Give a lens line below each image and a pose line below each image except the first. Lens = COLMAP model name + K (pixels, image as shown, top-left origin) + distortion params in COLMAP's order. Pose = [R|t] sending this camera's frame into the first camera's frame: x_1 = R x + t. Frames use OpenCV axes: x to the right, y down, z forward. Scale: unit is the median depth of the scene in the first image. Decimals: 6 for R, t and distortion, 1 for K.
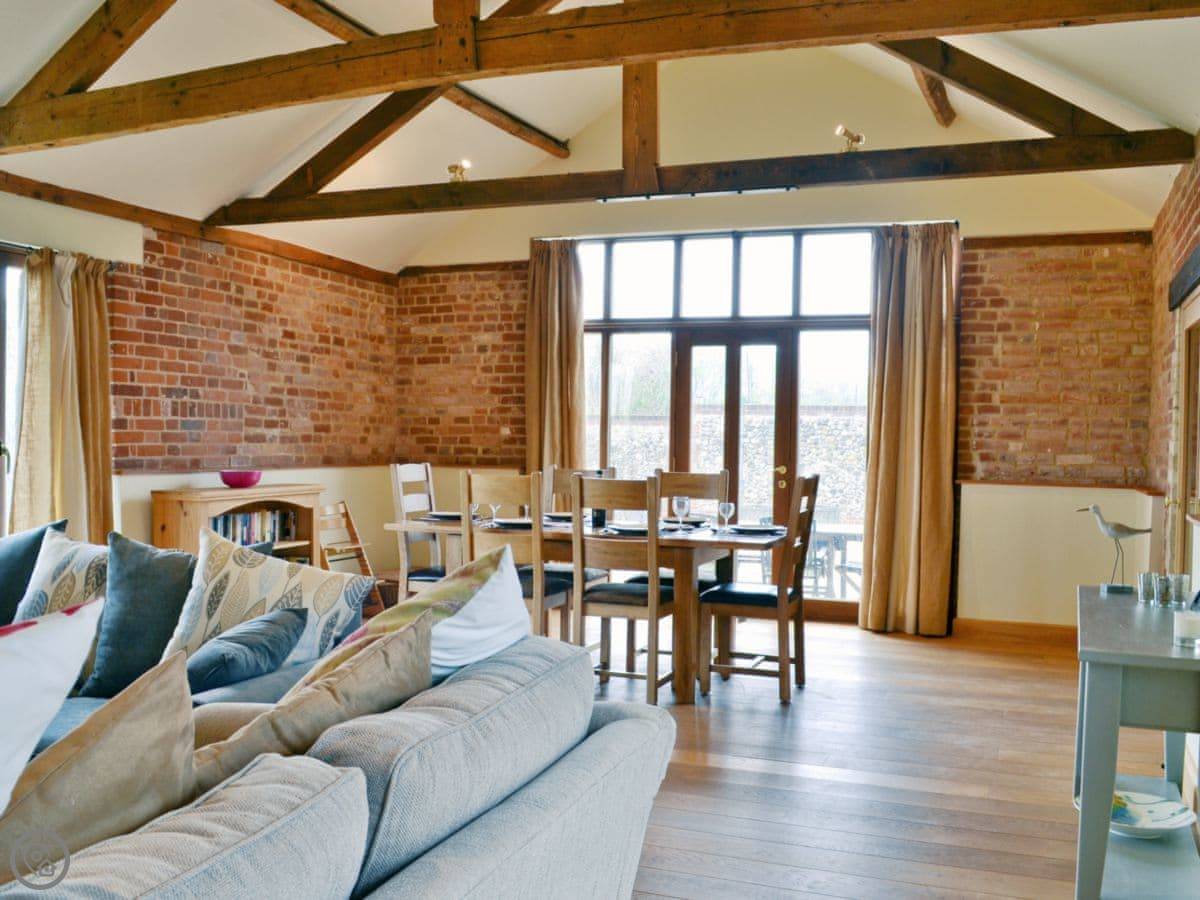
lens RADIAL K [[1112.4, 0, 600.2], [0, 1112.4, 452.7], [0, 0, 1]] dist [-0.072152, 0.000000]
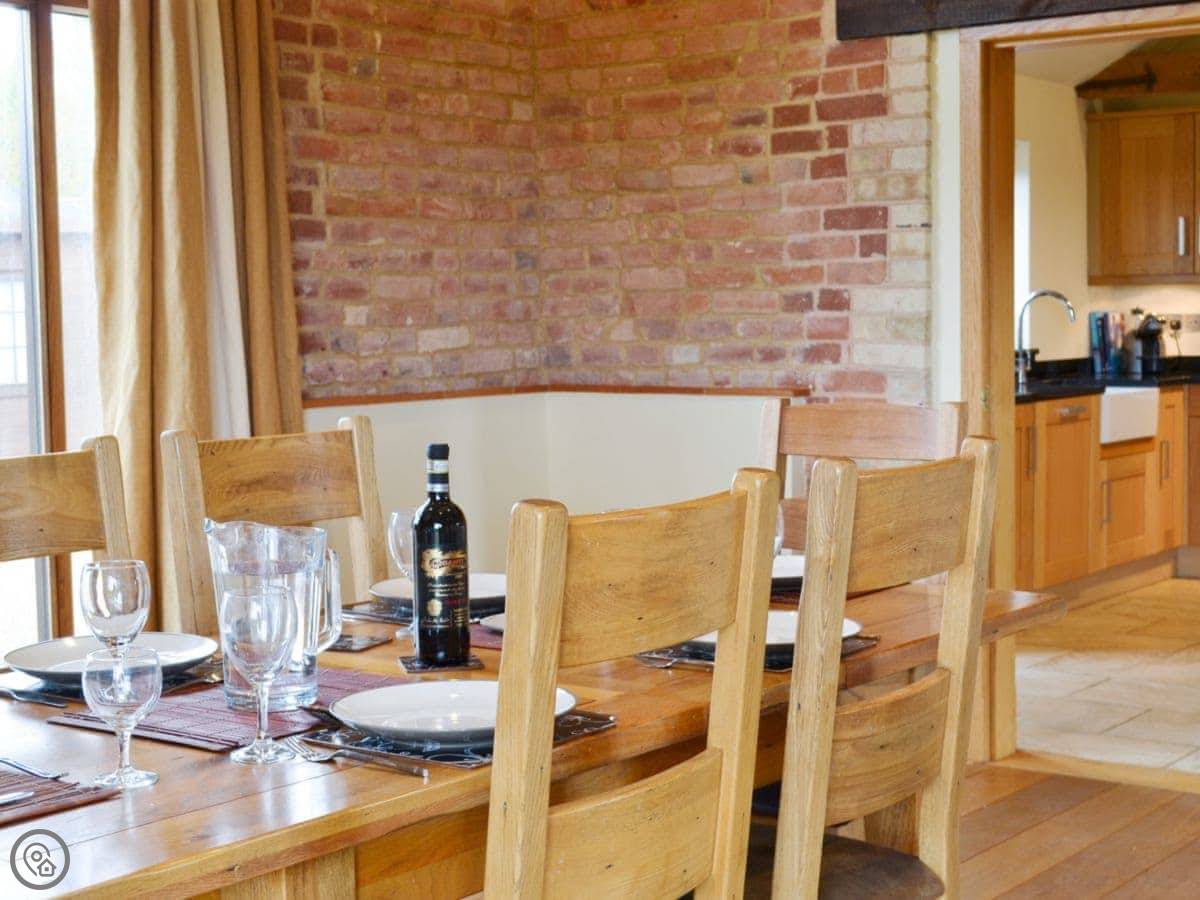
lens RADIAL K [[1937.9, 0, 599.2], [0, 1937.9, 446.4], [0, 0, 1]] dist [-0.011284, 0.000000]
pose [[0.276457, -0.090818, 0.956726, -0.337376], [0.046324, 0.995627, 0.081125, -0.012012], [-0.959909, 0.021892, 0.279455, 0.700135]]
